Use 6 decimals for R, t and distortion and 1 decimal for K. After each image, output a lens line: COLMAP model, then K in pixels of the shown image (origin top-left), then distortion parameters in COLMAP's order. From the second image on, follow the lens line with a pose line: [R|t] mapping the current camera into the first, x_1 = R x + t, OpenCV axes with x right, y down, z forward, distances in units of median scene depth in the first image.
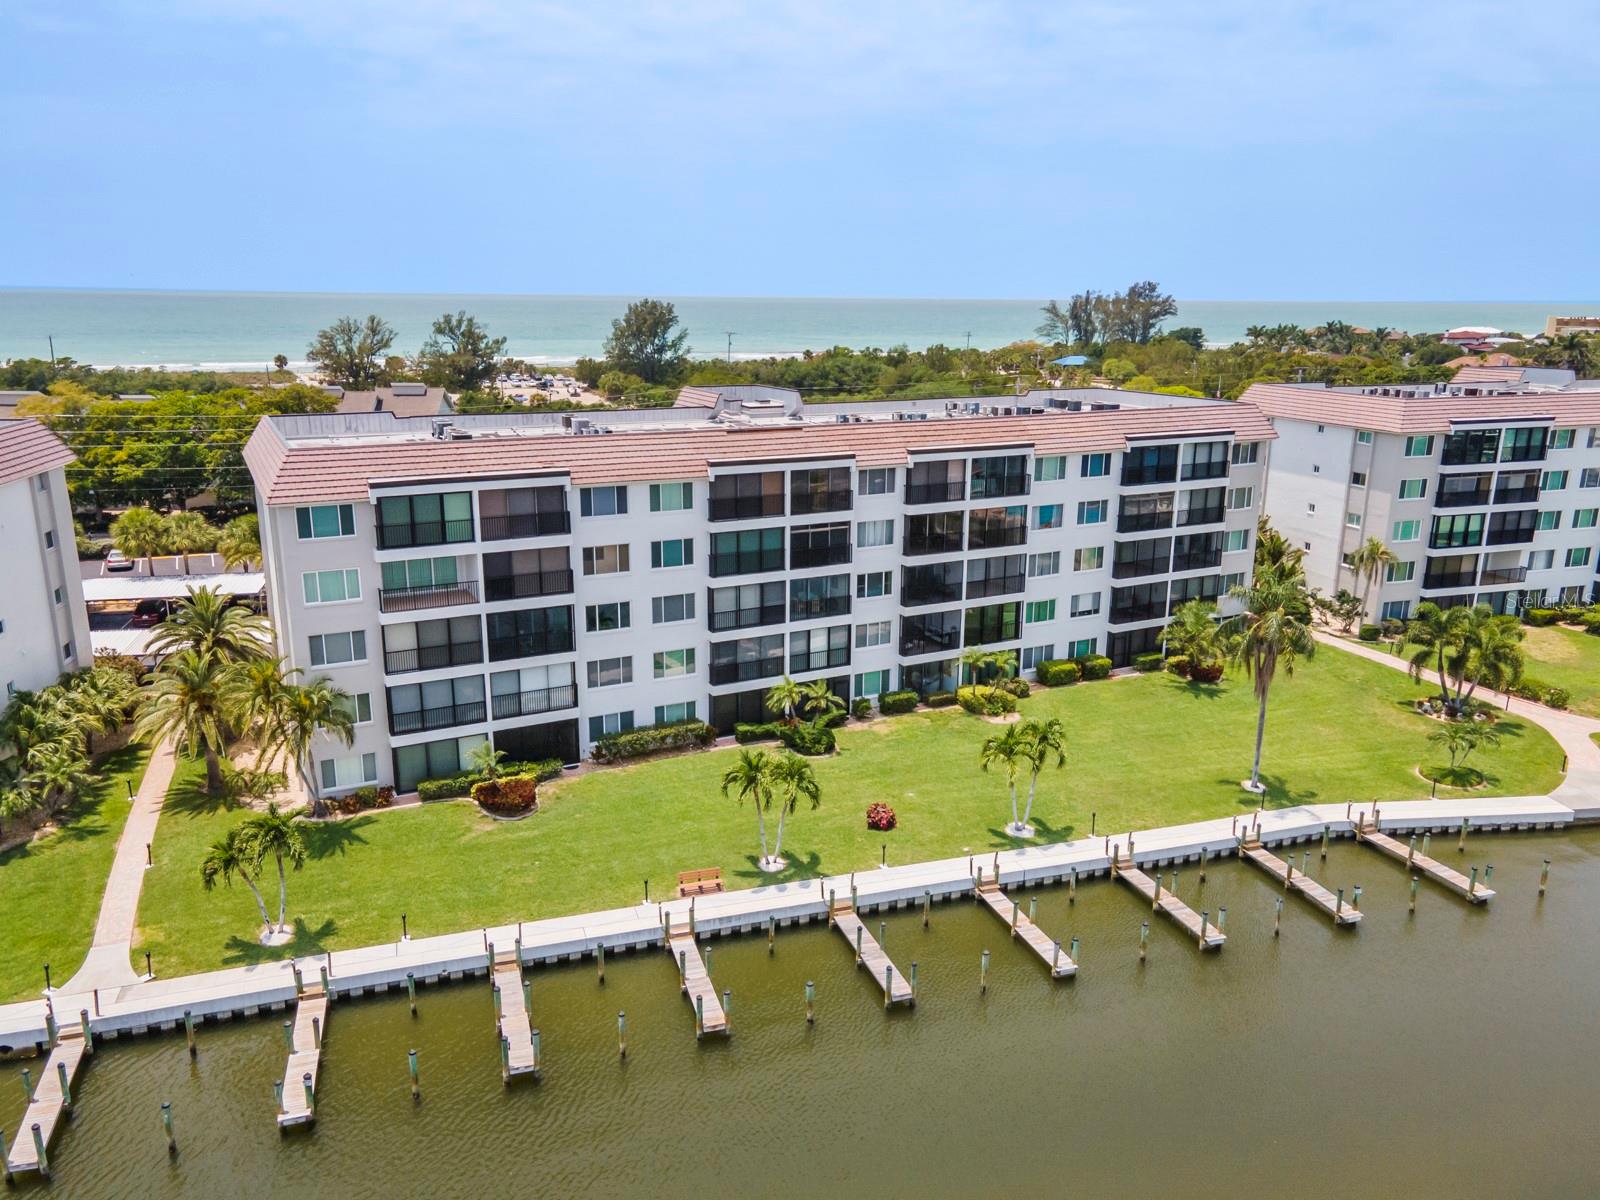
lens RADIAL K [[1177.4, 0, 800.0], [0, 1177.4, 600.0], [0, 0, 1]] dist [0.016723, 0.042176]
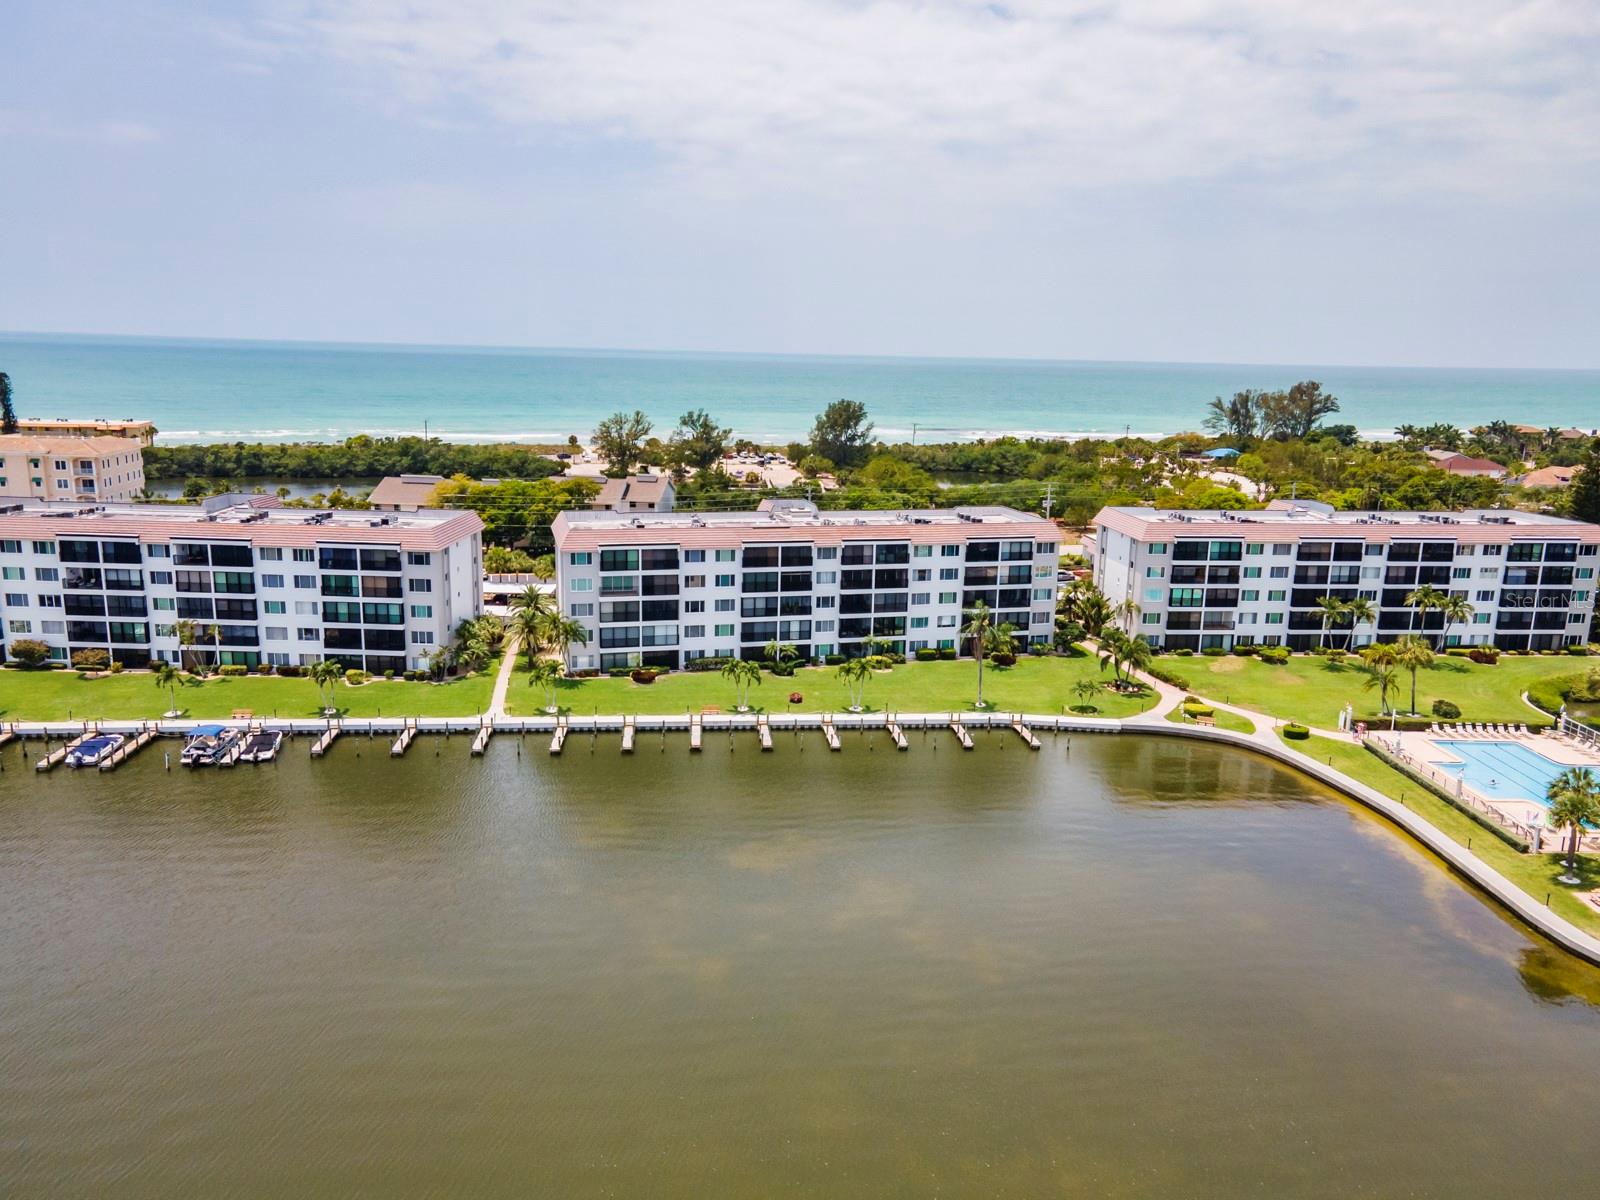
lens RADIAL K [[1177.4, 0, 800.0], [0, 1177.4, 600.0], [0, 0, 1]] dist [0.016723, 0.042176]
pose [[0.975710, 0.058916, -0.210996, 0.464674], [-0.068861, 0.996820, -0.040096, 0.070990], [0.207962, 0.053651, 0.976664, -1.066250]]
